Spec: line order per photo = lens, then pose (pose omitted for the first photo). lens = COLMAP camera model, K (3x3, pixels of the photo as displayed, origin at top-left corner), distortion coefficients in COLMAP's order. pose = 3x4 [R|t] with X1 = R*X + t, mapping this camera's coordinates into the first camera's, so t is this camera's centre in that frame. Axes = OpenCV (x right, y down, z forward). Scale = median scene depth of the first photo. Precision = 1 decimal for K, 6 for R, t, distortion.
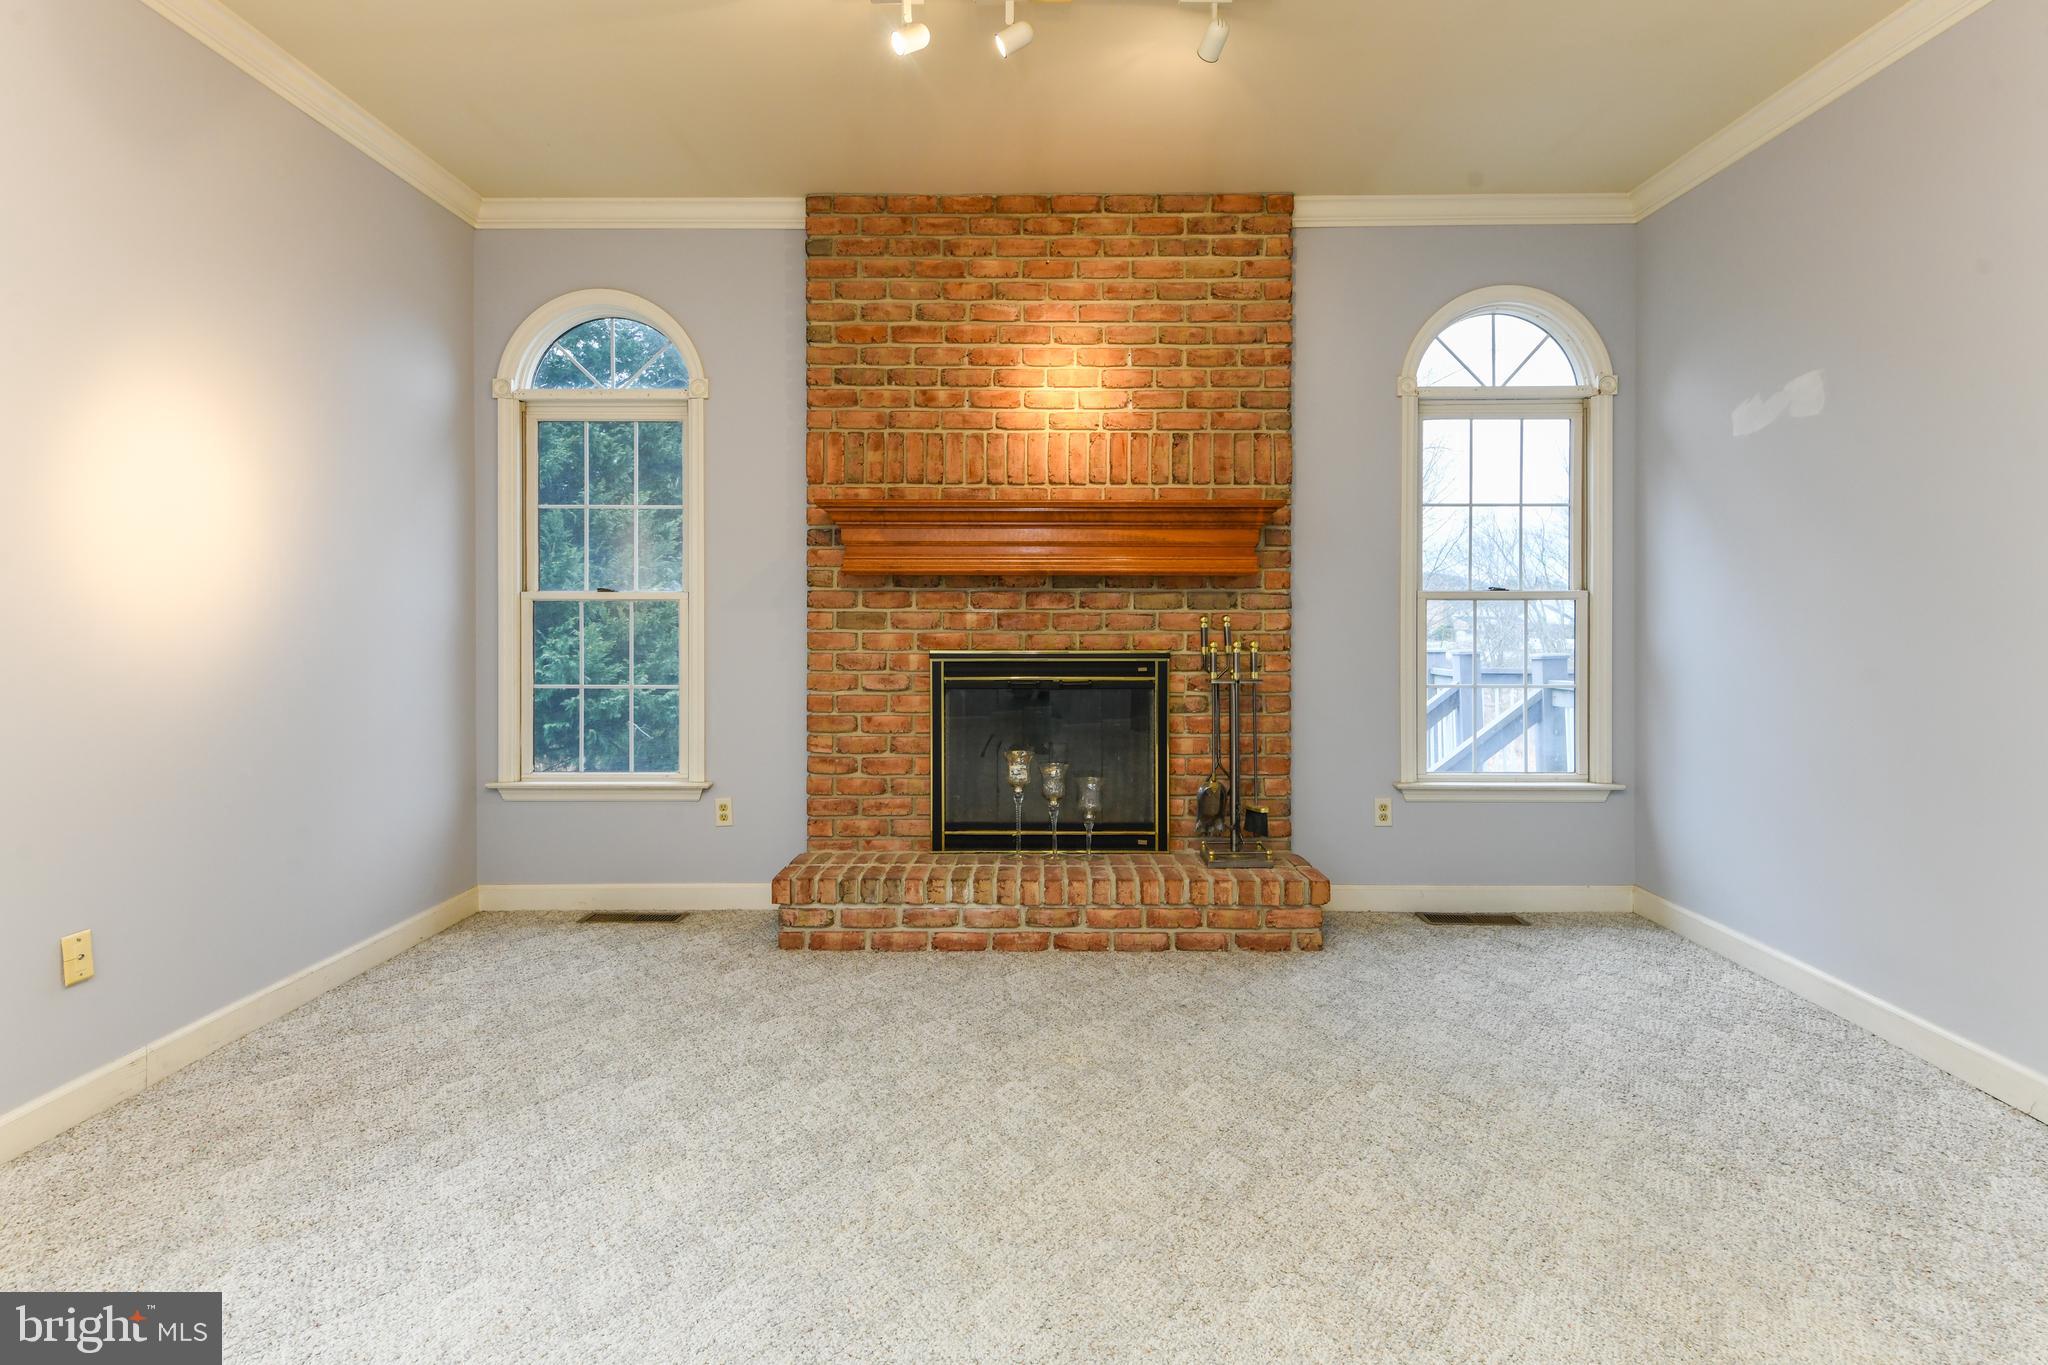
lens RADIAL K [[1002.7, 0, 1033.6], [0, 1002.7, 630.0], [0, 0, 1]] dist [0.008225, -0.001158]
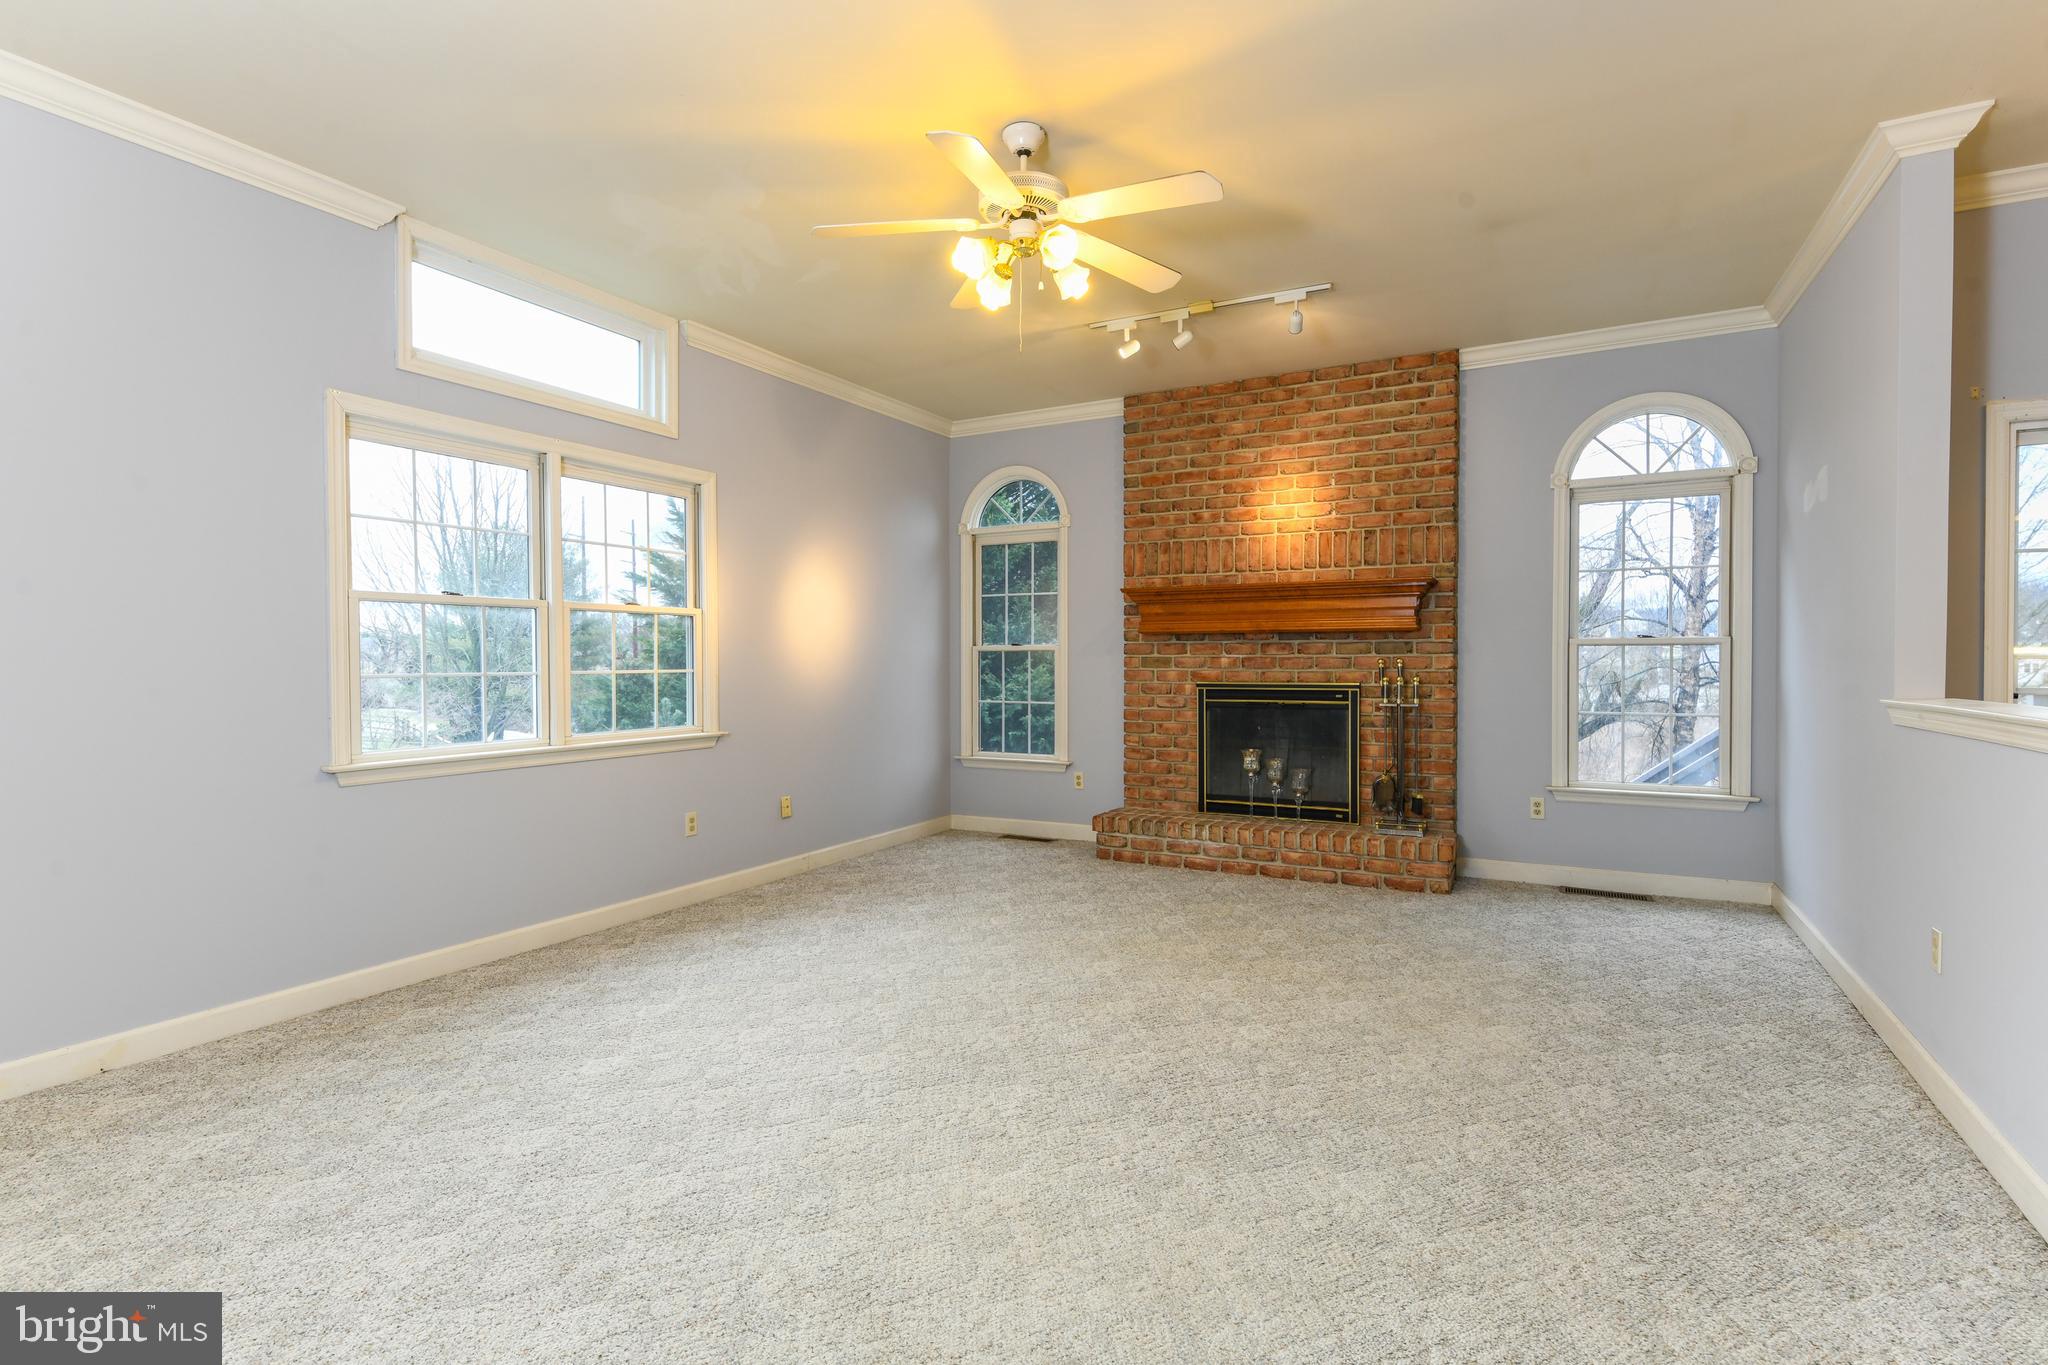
lens RADIAL K [[1001.9, 0, 1024.0], [0, 1001.9, 682.5], [0, 0, 1]] dist [-0.002032, -0.000802]
pose [[0.880516, 0.007752, -0.473953, 0.389241], [-0.002408, 0.999927, 0.011881, 0.003841], [0.474010, -0.009320, 0.880470, -0.478697]]
